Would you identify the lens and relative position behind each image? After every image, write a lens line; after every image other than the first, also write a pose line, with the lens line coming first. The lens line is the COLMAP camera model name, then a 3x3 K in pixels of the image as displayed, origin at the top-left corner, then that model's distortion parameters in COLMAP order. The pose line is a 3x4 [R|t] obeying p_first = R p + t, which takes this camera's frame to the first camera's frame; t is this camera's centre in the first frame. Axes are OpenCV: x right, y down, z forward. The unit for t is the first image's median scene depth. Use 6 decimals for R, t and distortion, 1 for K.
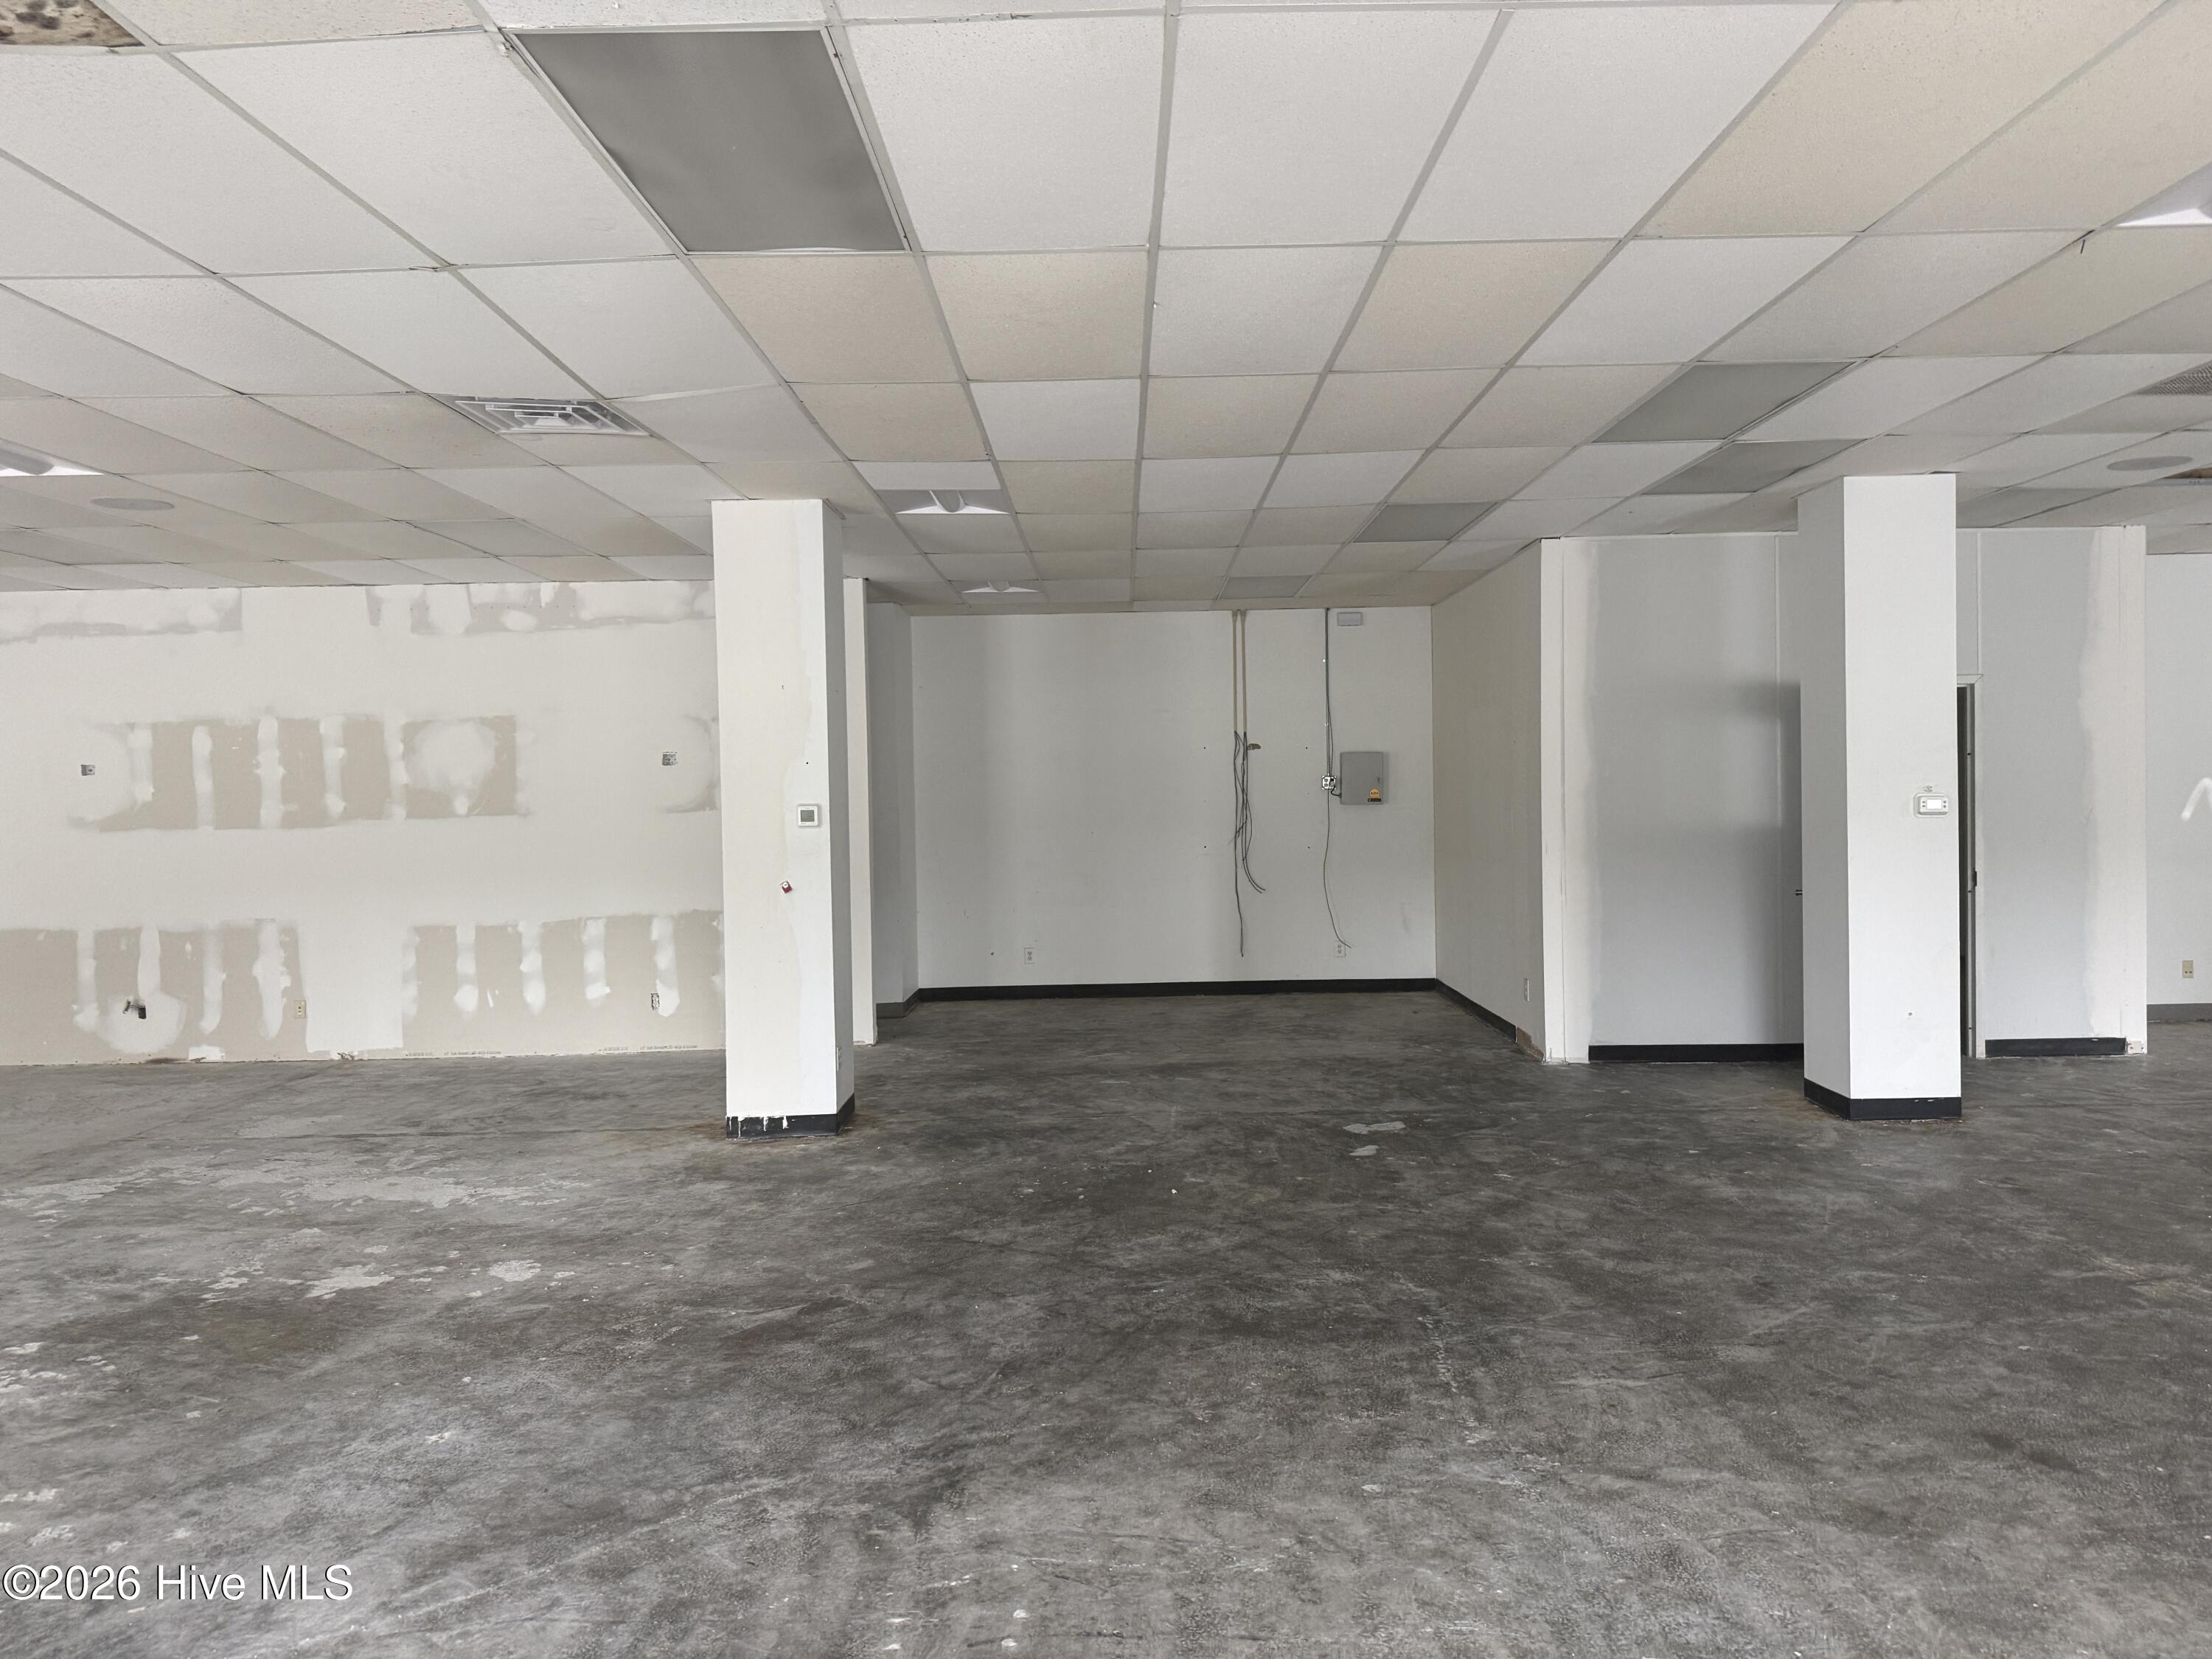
lens RADIAL K [[1682.5, 0, 1106.0], [0, 1682.5, 829.5], [0, 0, 1]] dist [-0.002481, -0.004078]
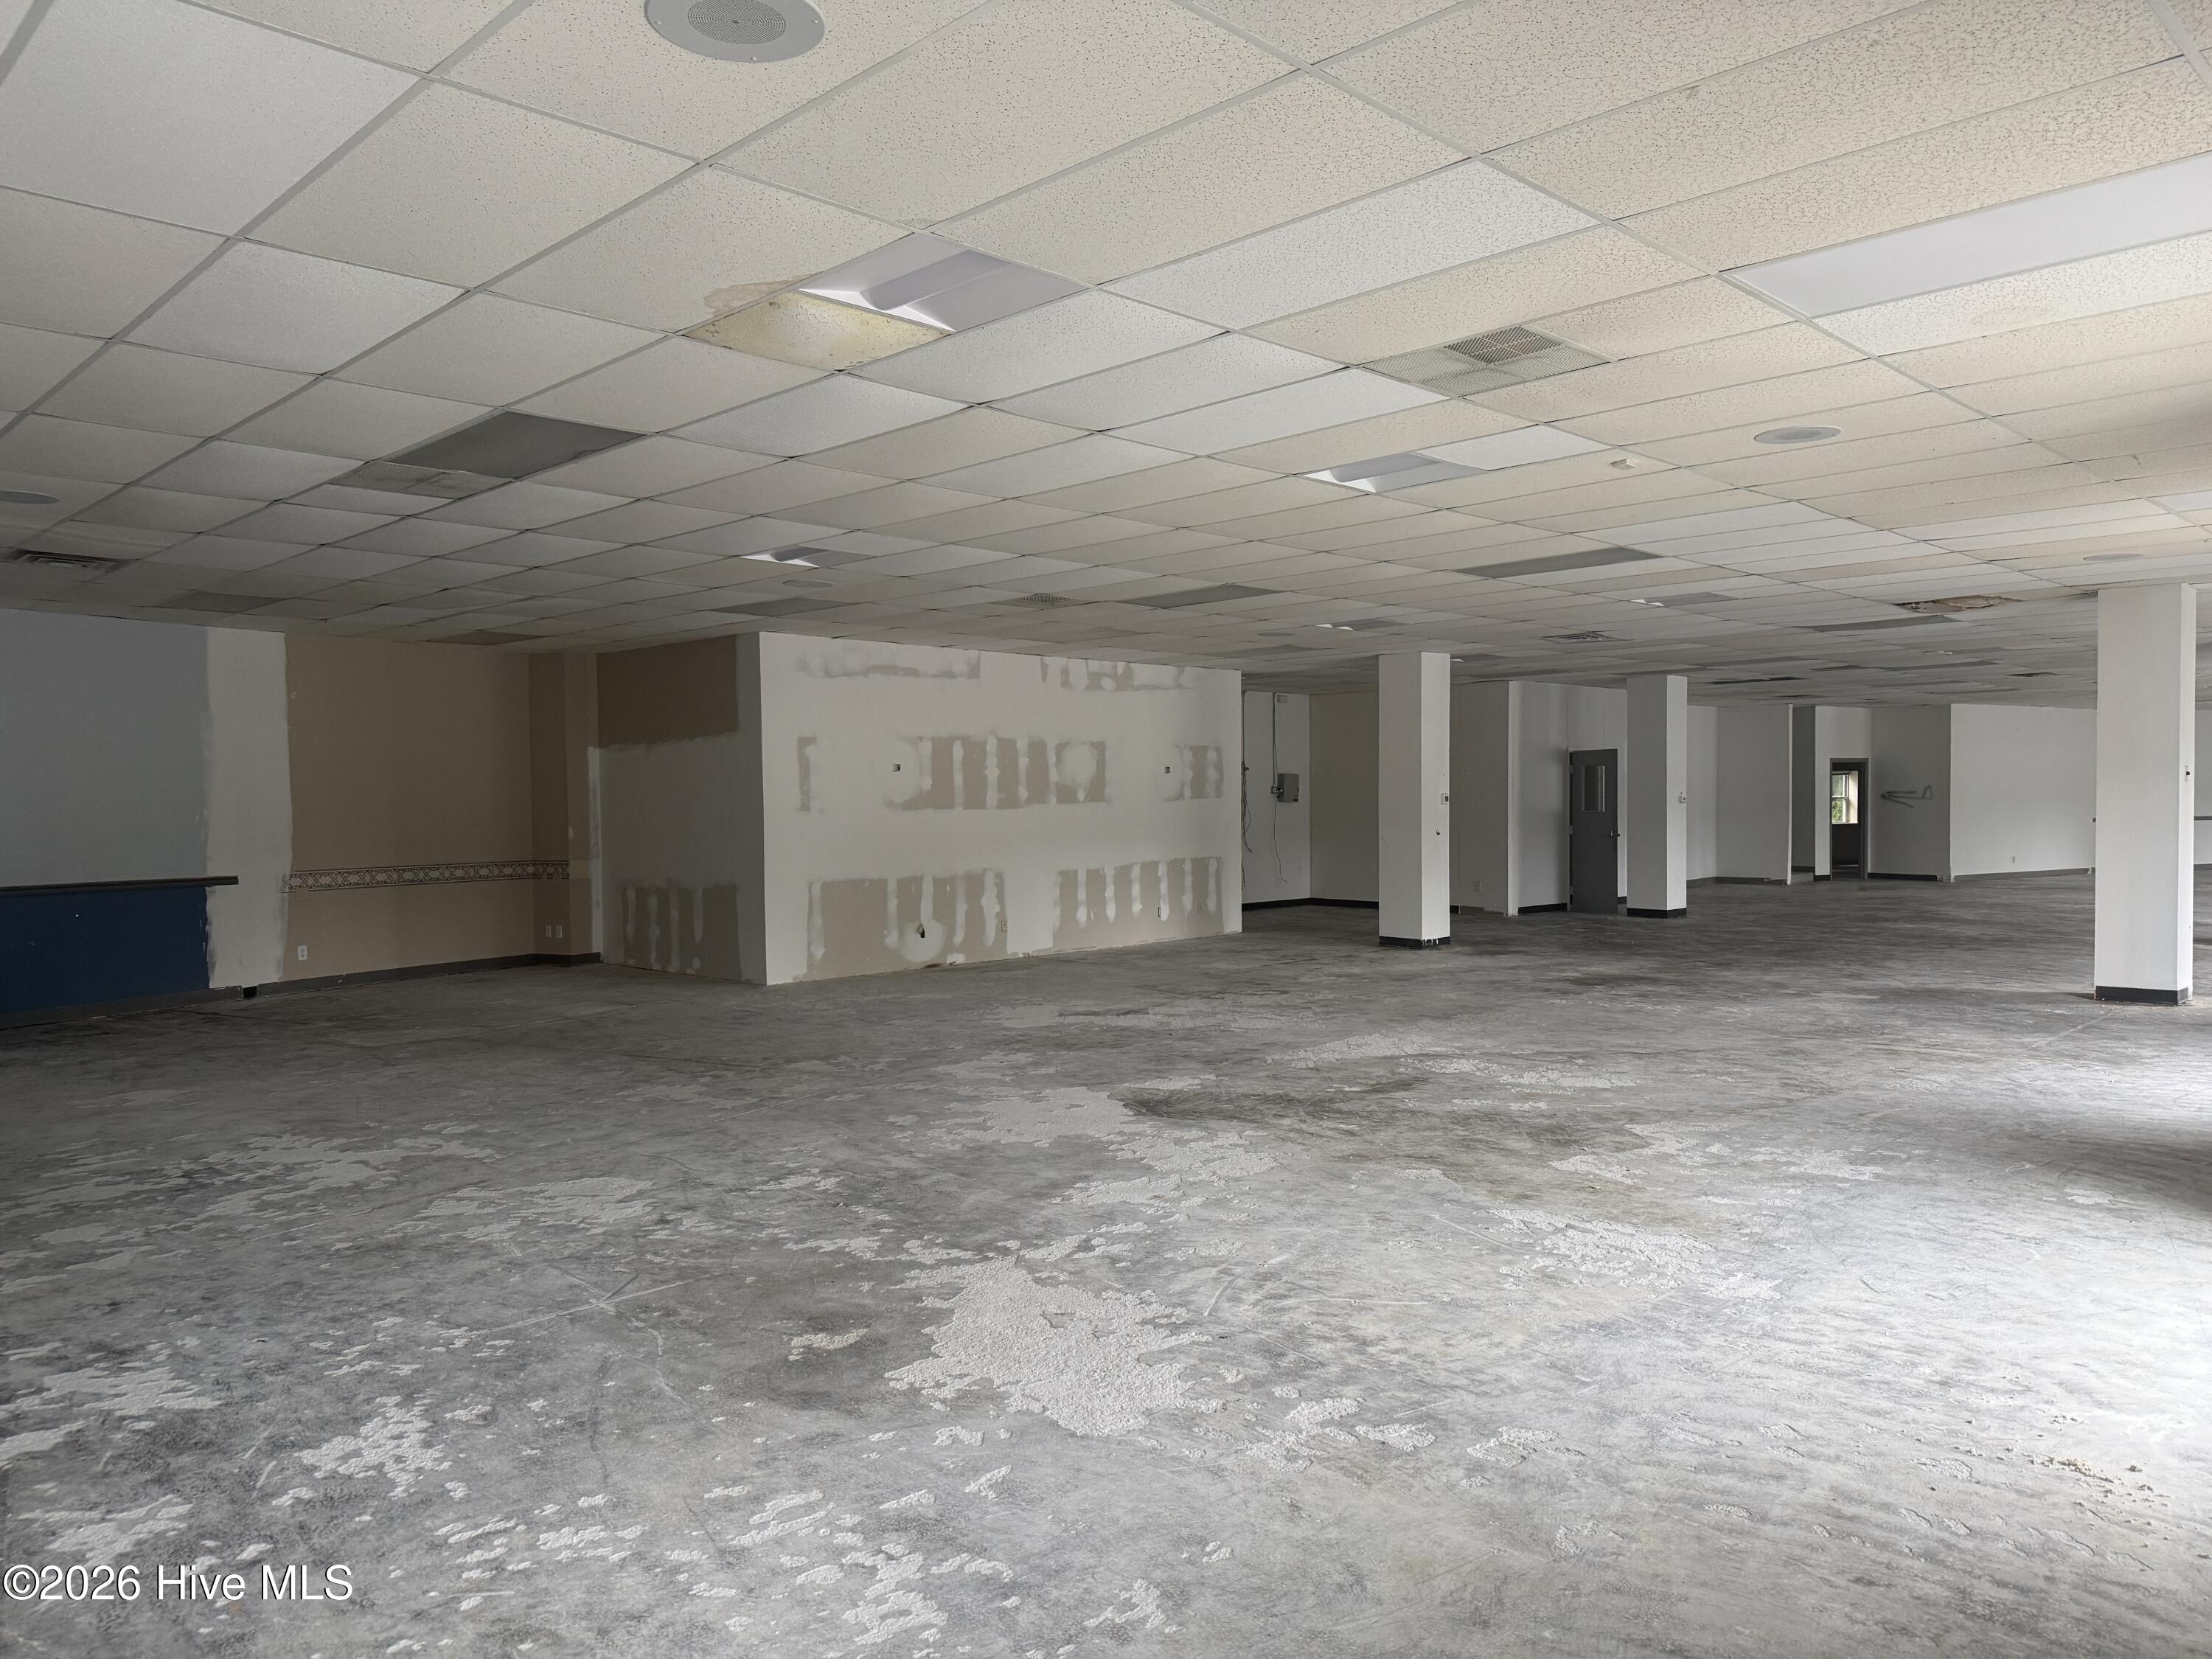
lens RADIAL K [[1558.2, 0, 1119.5], [0, 1558.2, 835.2], [0, 0, 1]] dist [0.001829, -0.001603]
pose [[0.706548, -0.004723, 0.707649, -1.419384], [0.005493, 0.999984, 0.001190, 0.022242], [-0.707644, 0.003046, 0.706563, -0.085672]]
